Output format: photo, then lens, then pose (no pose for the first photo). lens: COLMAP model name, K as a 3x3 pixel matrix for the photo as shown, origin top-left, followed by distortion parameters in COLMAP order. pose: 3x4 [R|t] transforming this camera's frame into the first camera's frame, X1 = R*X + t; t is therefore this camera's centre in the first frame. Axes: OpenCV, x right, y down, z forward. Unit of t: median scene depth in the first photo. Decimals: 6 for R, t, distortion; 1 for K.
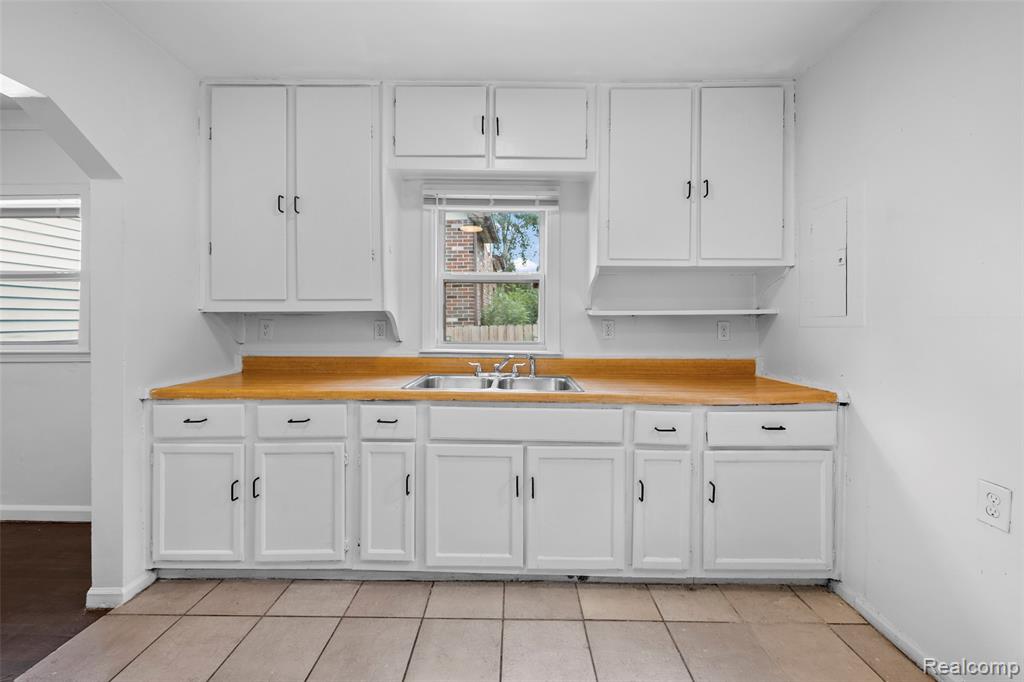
lens RADIAL K [[416.7, 0, 508.3], [0, 416.7, 320.8], [0, 0, 1]] dist [-0.002476, -0.000128]
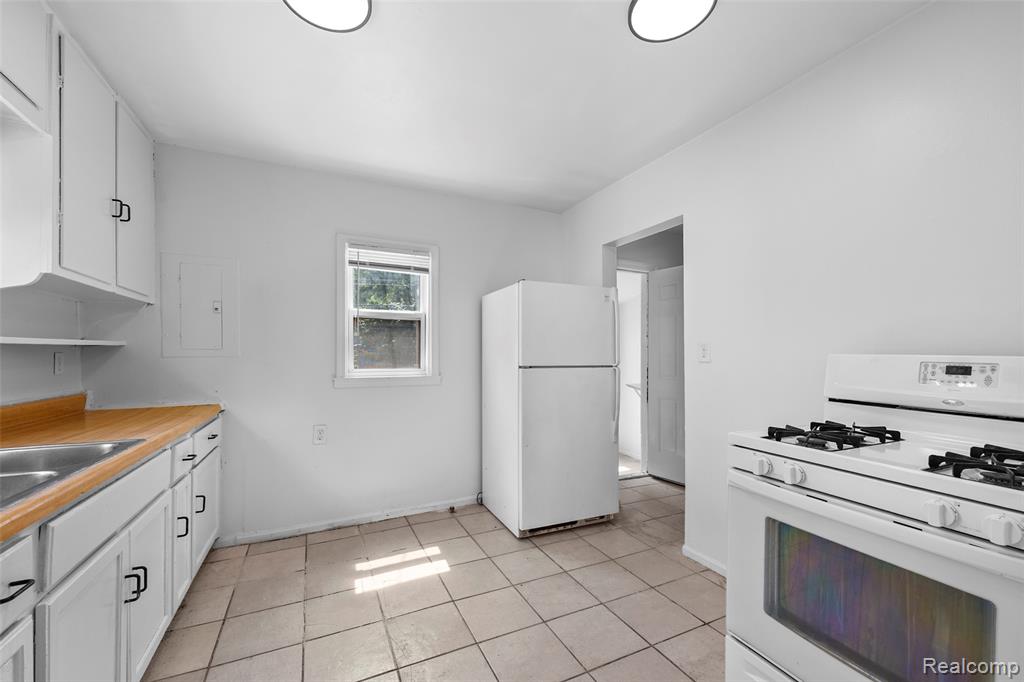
lens RADIAL K [[416.7, 0, 511.3], [0, 416.7, 351.0], [0, 0, 1]] dist [-0.002476, -0.000128]
pose [[-0.433228, 0.005829, 0.901265, -0.708394], [-0.003430, 0.999961, -0.008116, 0.001897], [-0.901278, -0.006607, -0.433191, 0.567240]]
